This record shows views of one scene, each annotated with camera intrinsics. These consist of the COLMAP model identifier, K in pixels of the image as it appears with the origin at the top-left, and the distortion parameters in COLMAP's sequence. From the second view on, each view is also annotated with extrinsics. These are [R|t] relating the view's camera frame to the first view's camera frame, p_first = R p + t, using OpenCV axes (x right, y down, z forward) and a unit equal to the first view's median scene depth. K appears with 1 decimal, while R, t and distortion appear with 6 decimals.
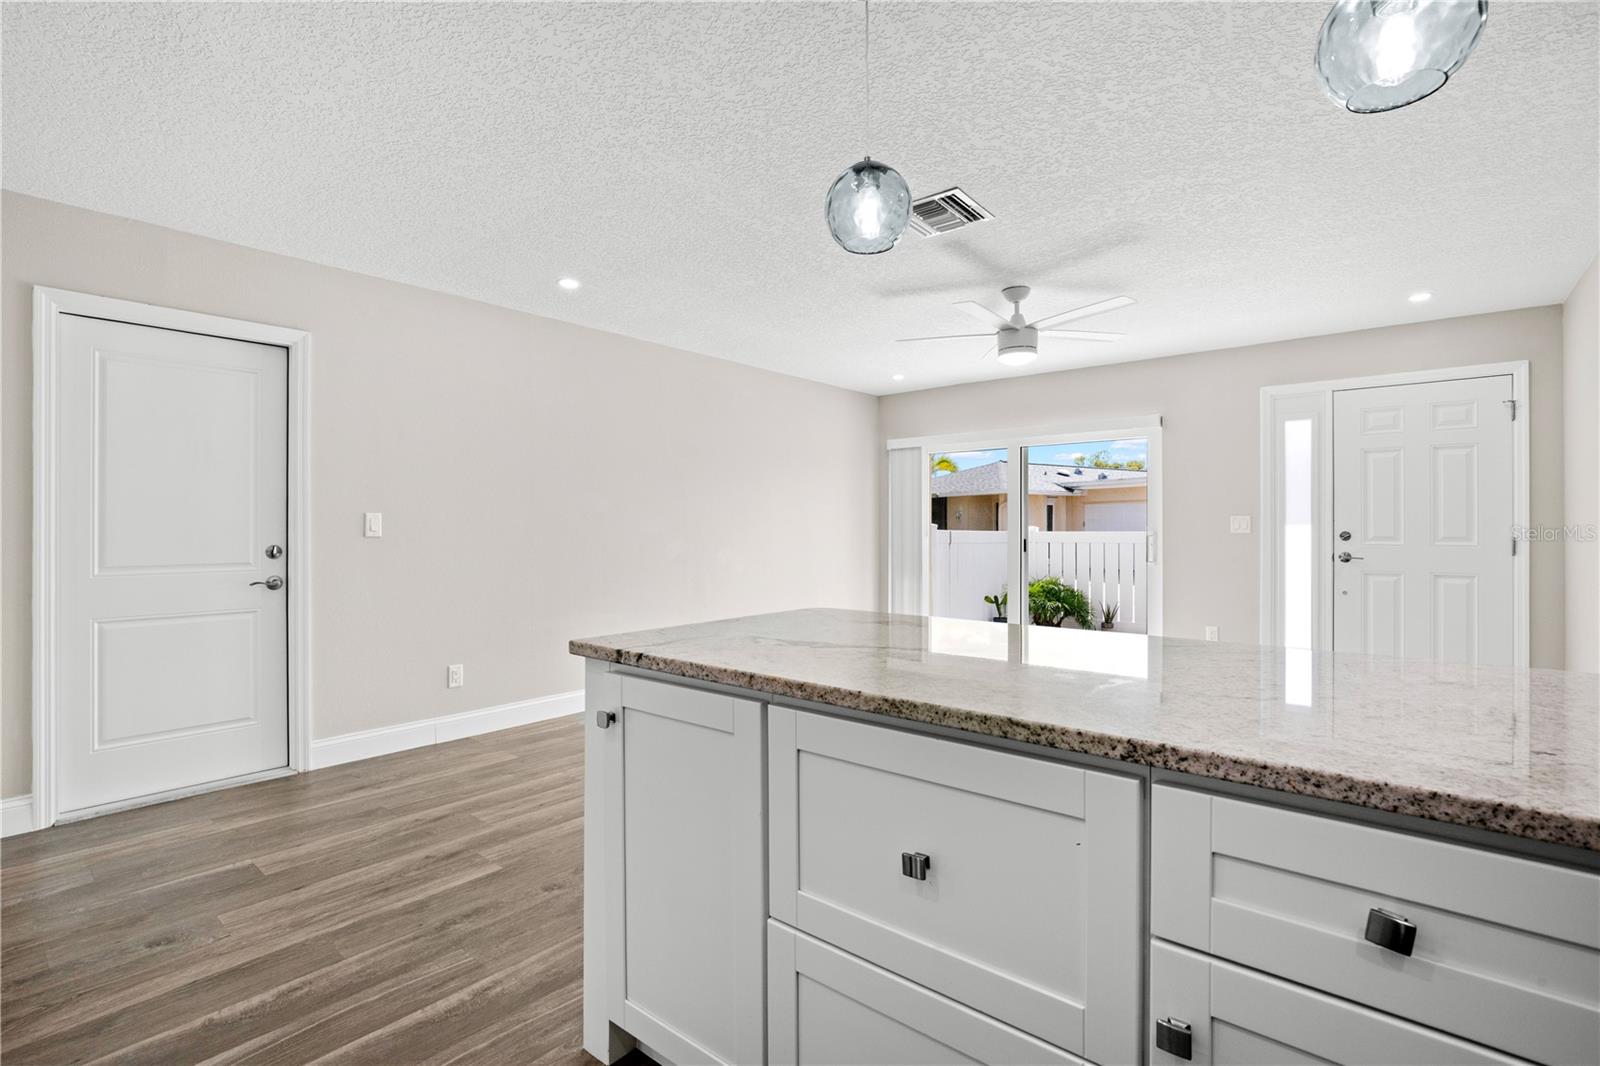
lens RADIAL K [[735.2, 0, 792.7], [0, 735.2, 530.4], [0, 0, 1]] dist [-0.018599, 0.004383]
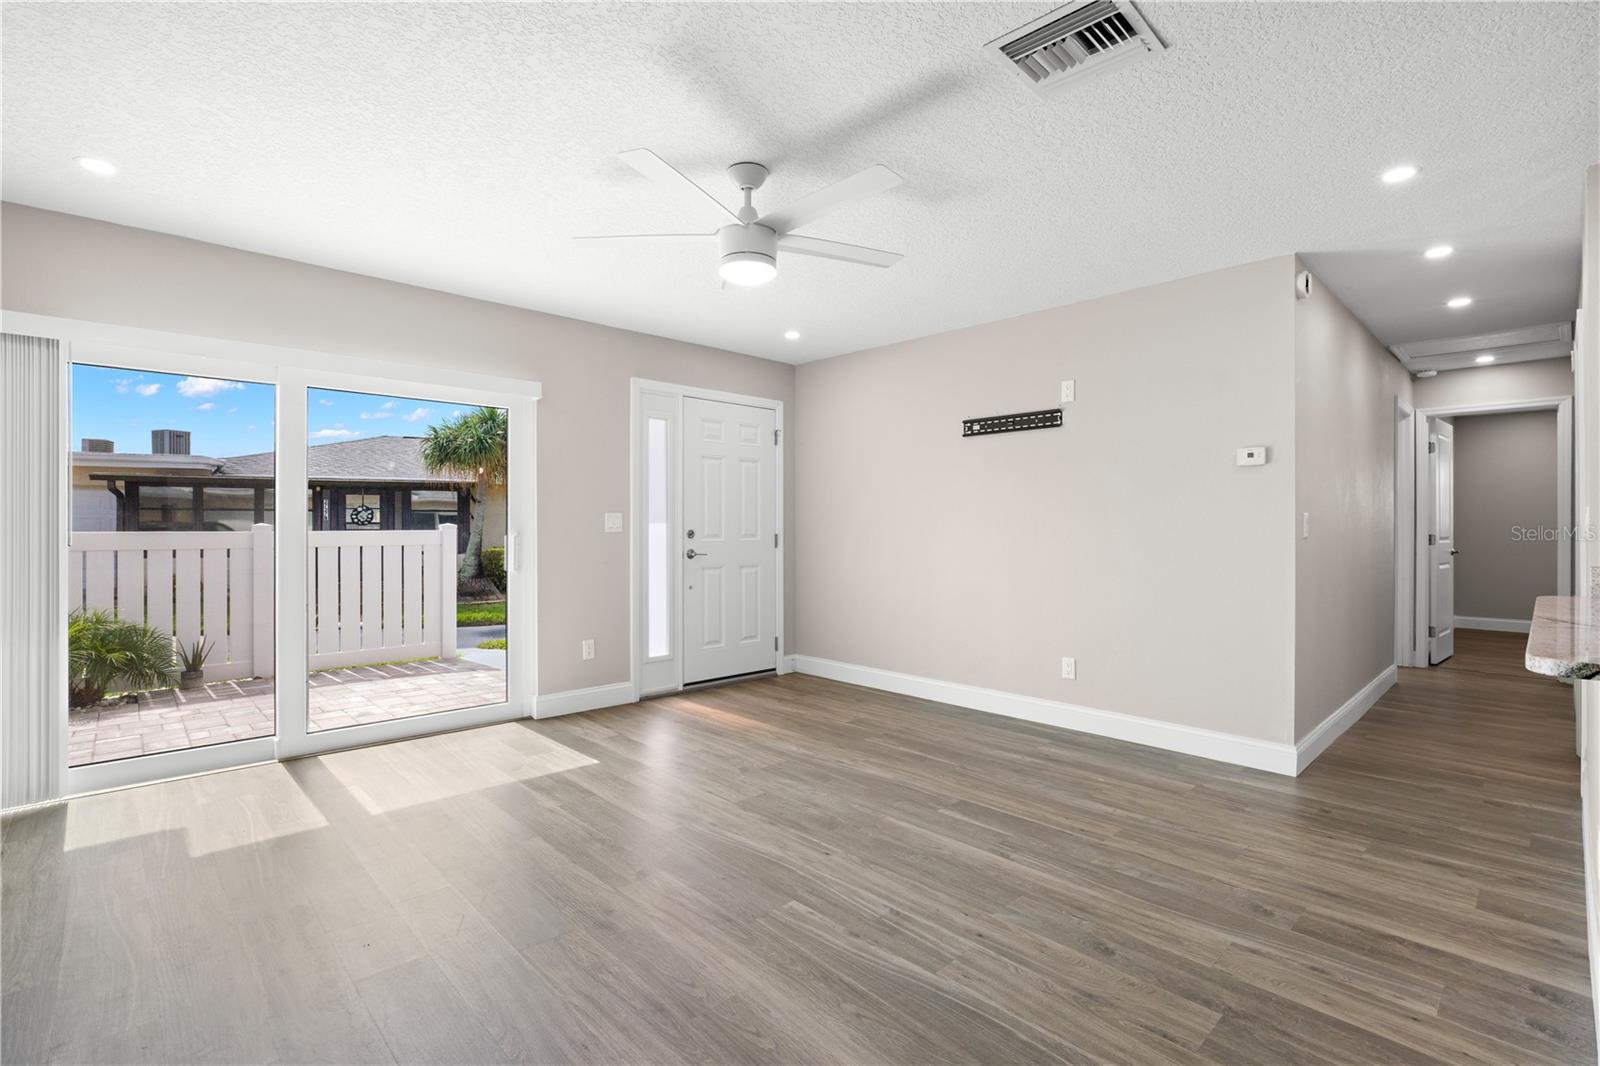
lens RADIAL K [[735.2, 0, 803.2], [0, 735.2, 524.6], [0, 0, 1]] dist [-0.018599, 0.004383]
pose [[0.100001, 0.003853, 0.994980, -0.384464], [0.002744, 0.999988, -0.004148, -0.001610], [-0.994984, 0.003145, 0.099990, 0.956208]]
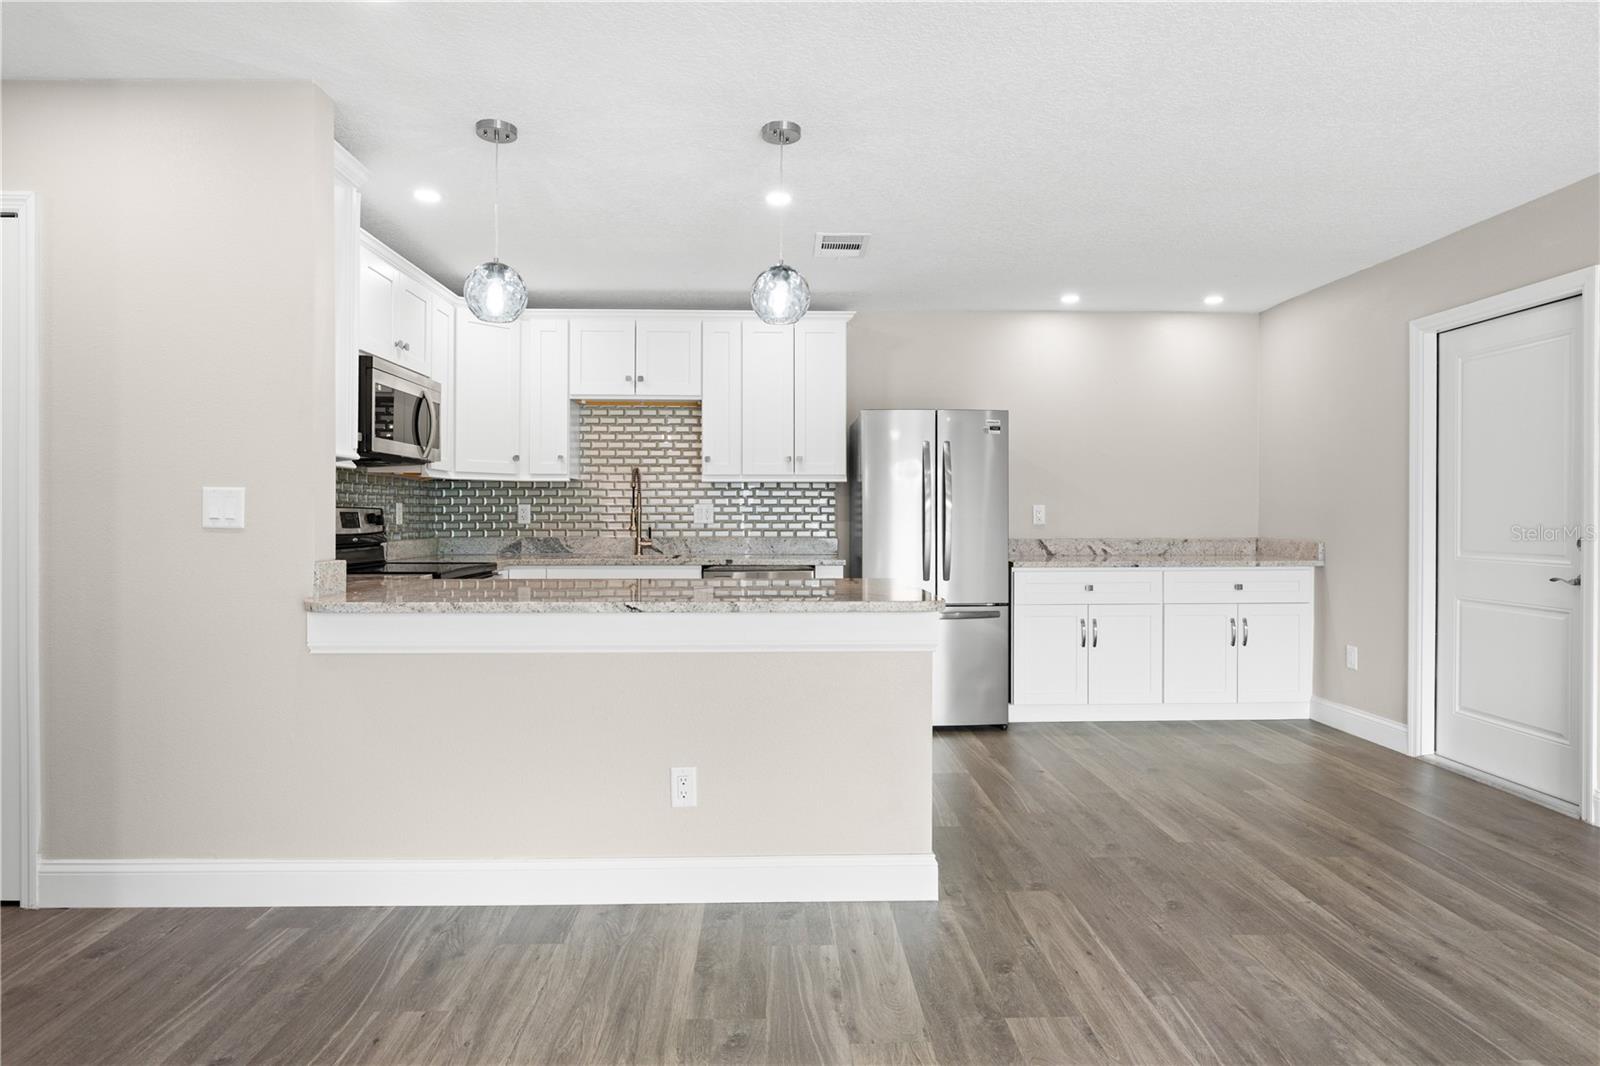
lens RADIAL K [[861.5, 0, 779.2], [0, 861.5, 536.4], [0, 0, 1]] dist [-0.019106, 0.010718]
pose [[-0.749016, 0.018231, -0.662301, 0.560860], [-0.002948, 0.999520, 0.030848, -0.005093], [0.662545, 0.025058, -0.748603, 1.035603]]
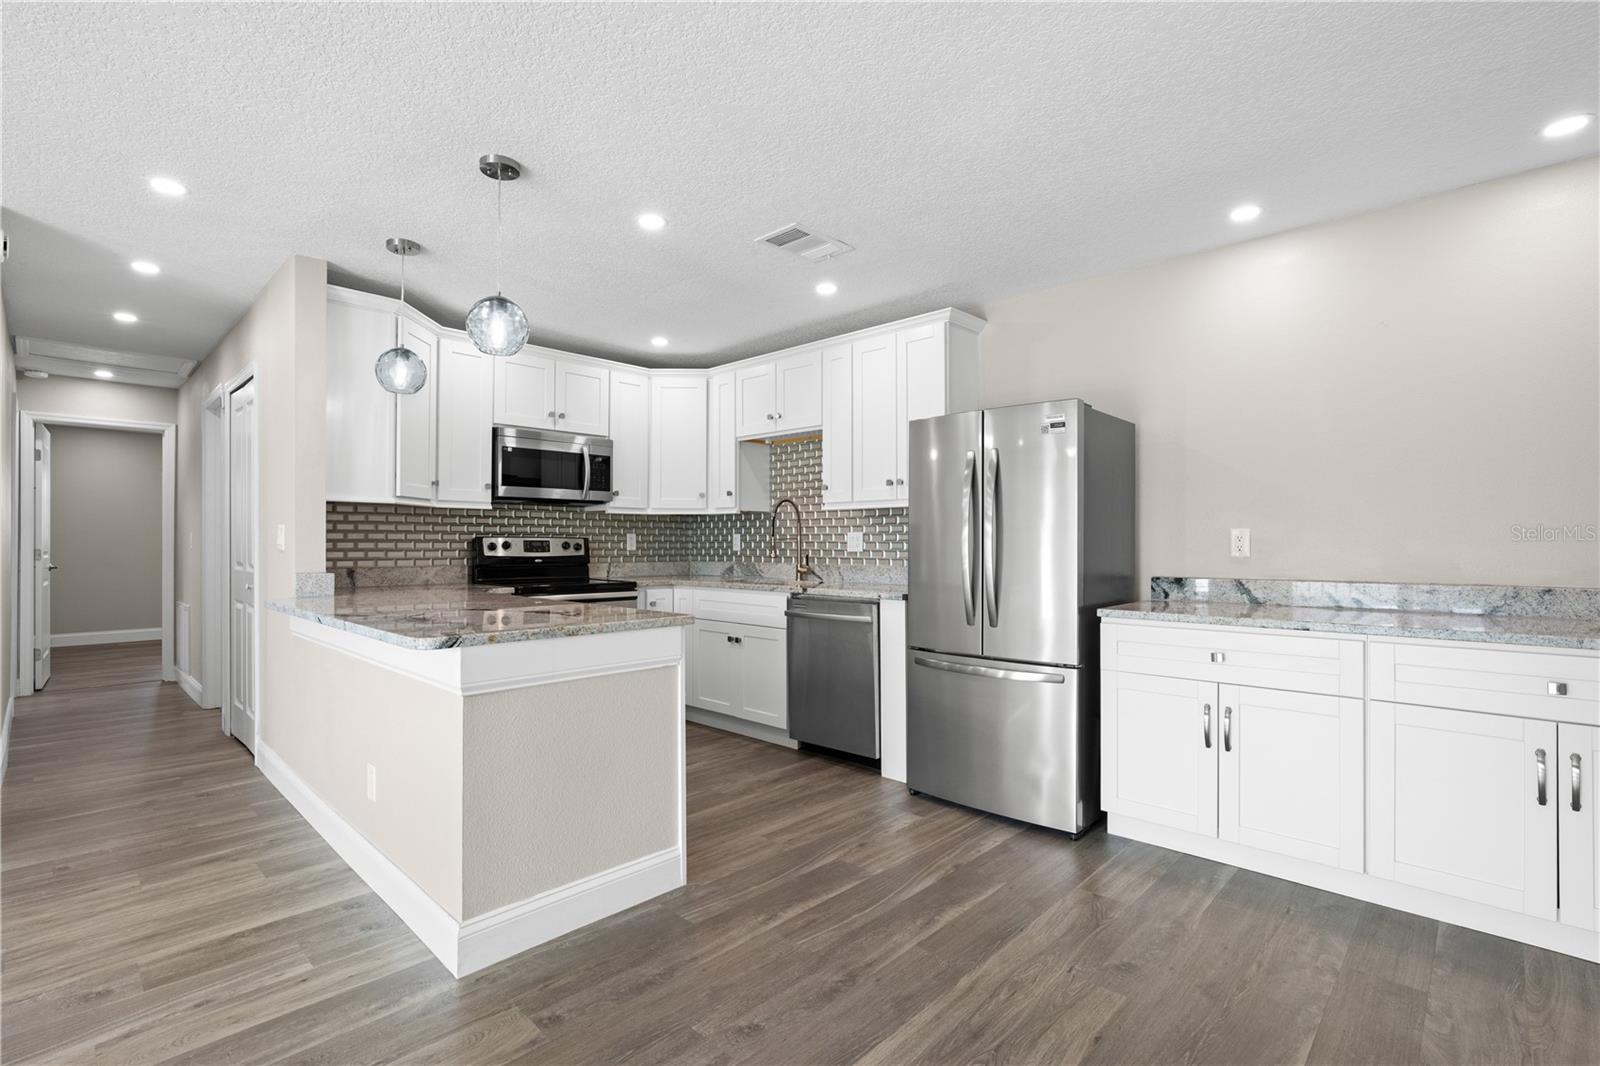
lens RADIAL K [[735.2, 0, 785.7], [0, 735.2, 540.2], [0, 0, 1]] dist [-0.018599, 0.004383]
pose [[-0.997598, 0.000376, 0.069274, -0.266256], [0.000550, 0.999997, 0.002485, -0.003956], [-0.069273, 0.002517, -0.997595, 1.109606]]
